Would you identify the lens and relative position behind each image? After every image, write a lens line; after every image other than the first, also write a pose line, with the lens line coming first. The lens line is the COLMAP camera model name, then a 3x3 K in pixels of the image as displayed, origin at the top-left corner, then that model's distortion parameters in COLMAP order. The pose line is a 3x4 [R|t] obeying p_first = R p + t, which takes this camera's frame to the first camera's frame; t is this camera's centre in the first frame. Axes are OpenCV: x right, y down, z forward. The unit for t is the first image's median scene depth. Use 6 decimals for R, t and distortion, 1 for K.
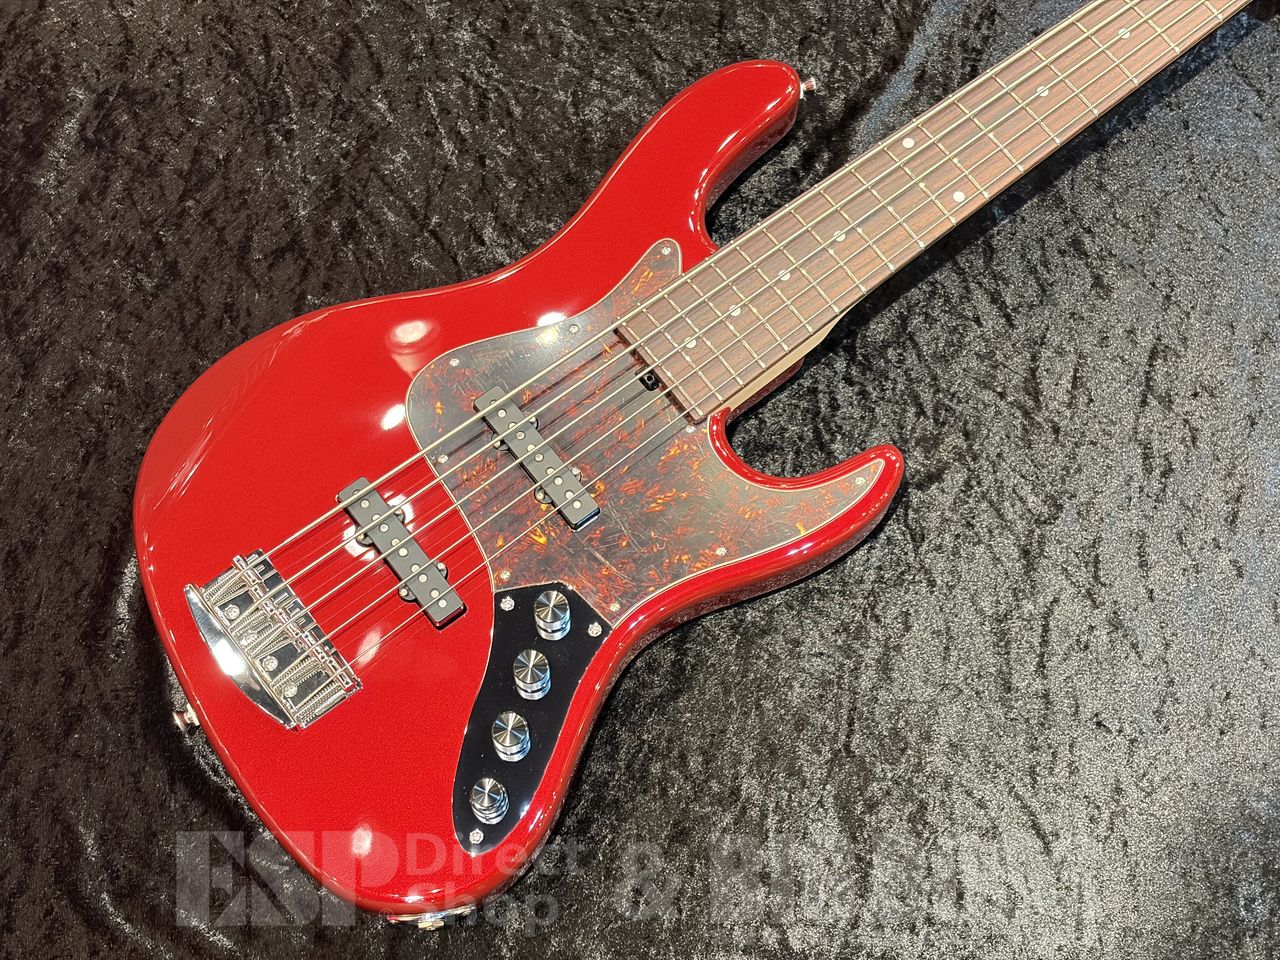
lens RADIAL K [[1867.7, 0, 640.0], [0, 1867.7, 480.0], [0, 0, 1]] dist [0.249690, -0.916707]
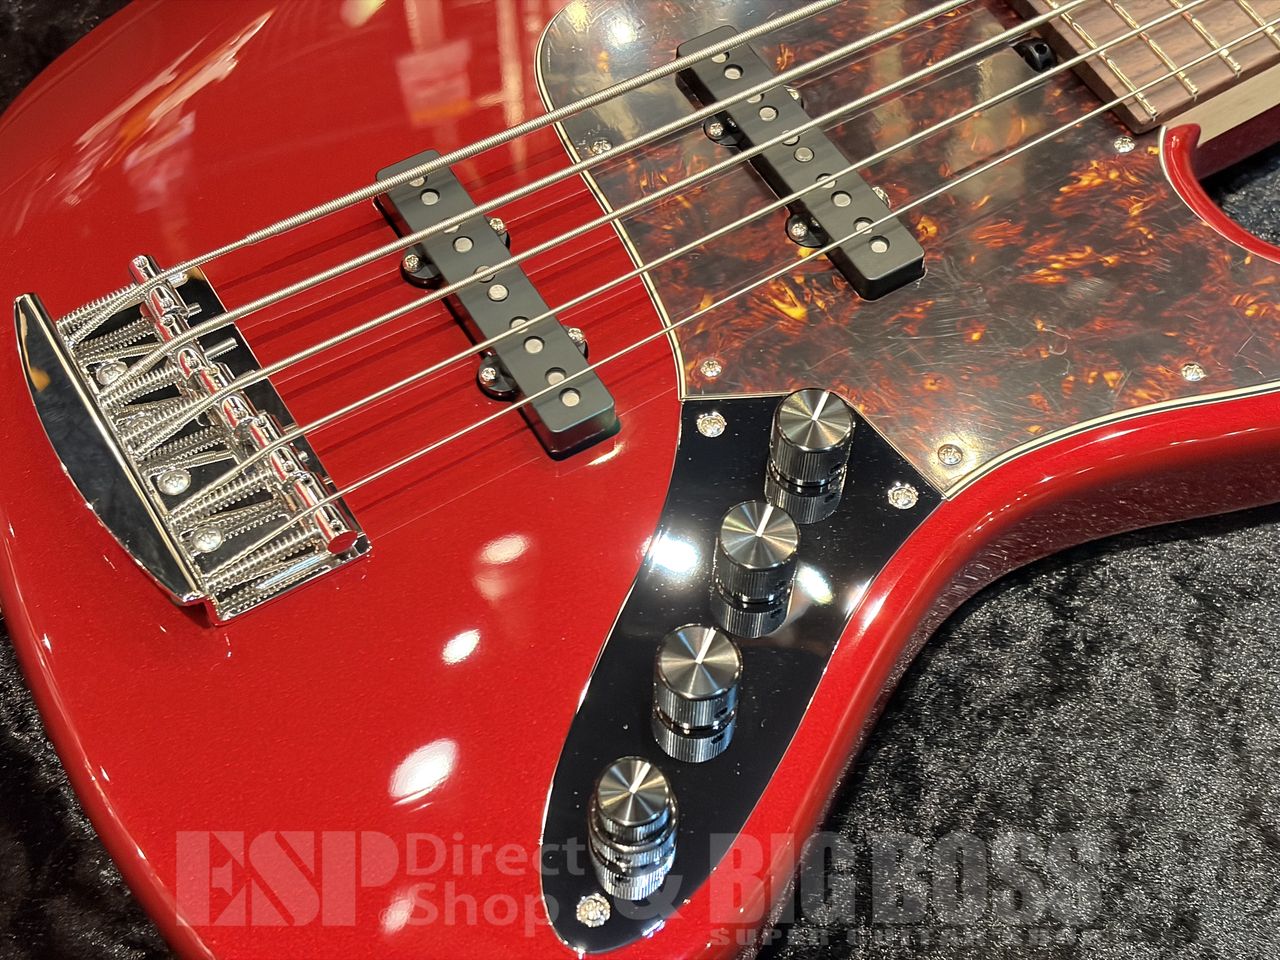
lens RADIAL K [[1922.4, 0, 644.0], [0, 1922.4, 479.6], [0, 0, 1]] dist [0.262860, -1.085617]
pose [[0.992870, 0.105031, -0.056371, -0.053489], [-0.113855, 0.975637, -0.187534, 0.151811], [0.035301, 0.192615, 0.980639, 0.493683]]
